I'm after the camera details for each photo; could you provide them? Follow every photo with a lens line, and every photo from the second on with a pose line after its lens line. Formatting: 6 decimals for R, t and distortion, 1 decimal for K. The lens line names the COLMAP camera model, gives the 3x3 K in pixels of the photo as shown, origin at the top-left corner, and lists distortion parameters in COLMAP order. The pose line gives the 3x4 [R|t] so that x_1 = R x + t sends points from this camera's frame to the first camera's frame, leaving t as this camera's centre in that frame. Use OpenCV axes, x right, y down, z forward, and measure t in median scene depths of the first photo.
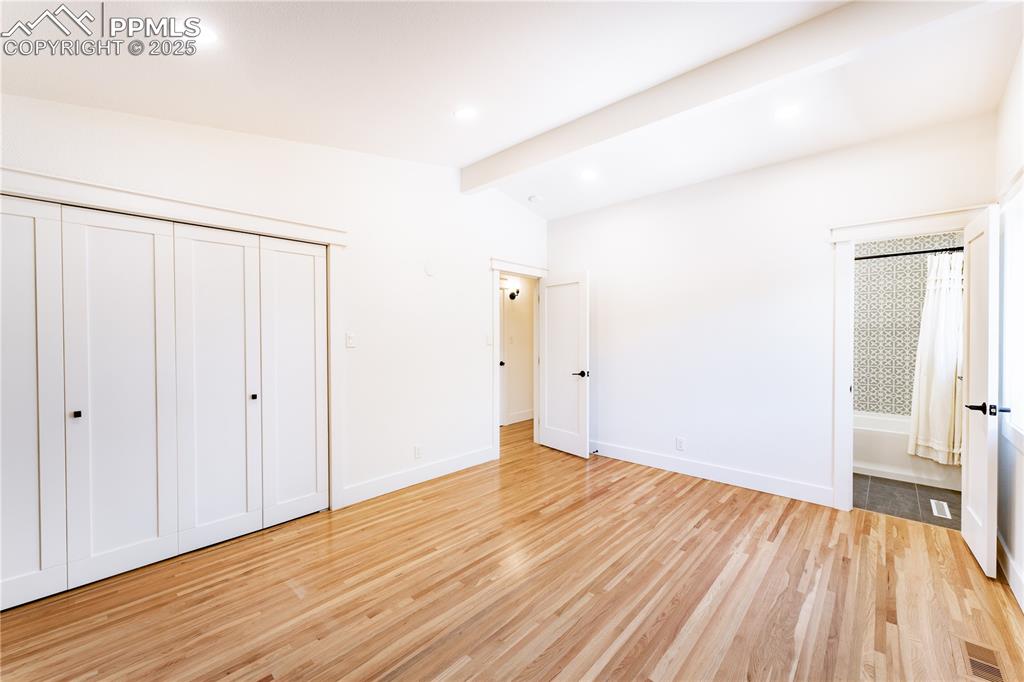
lens RADIAL K [[416.4, 0, 506.9], [0, 416.4, 340.7], [0, 0, 1]] dist [0.001540, -0.000491]
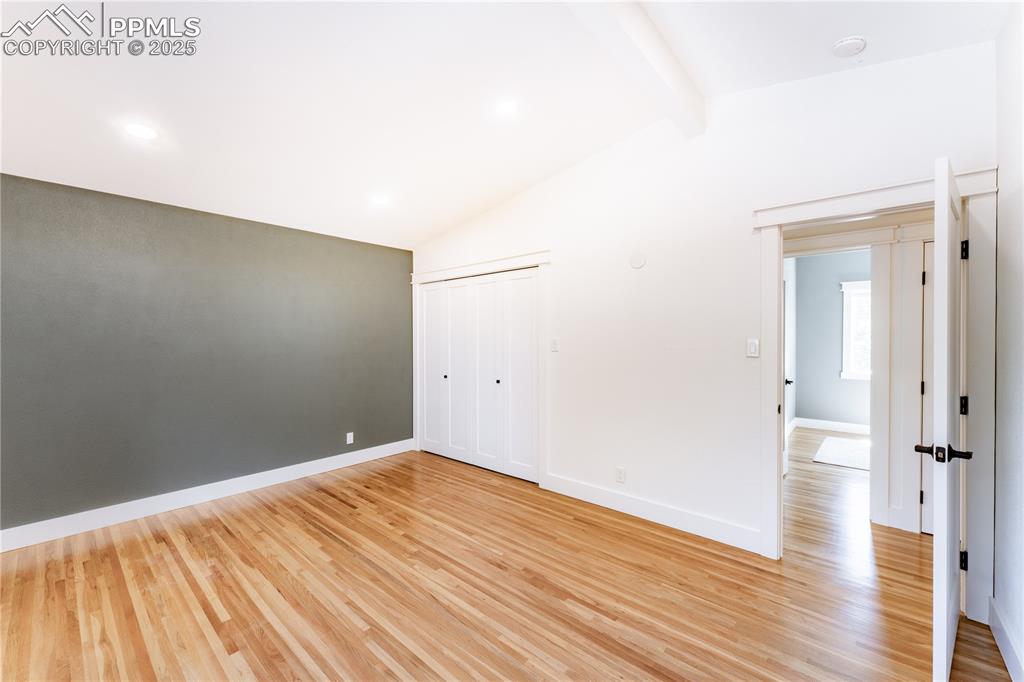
lens RADIAL K [[416.4, 0, 513.7], [0, 416.4, 340.9], [0, 0, 1]] dist [0.001540, -0.000491]
pose [[0.008660, 0.006594, -0.999941, 0.924972], [-0.010418, 0.999925, 0.006503, -0.023183], [0.999908, 0.010361, 0.008728, 1.090166]]
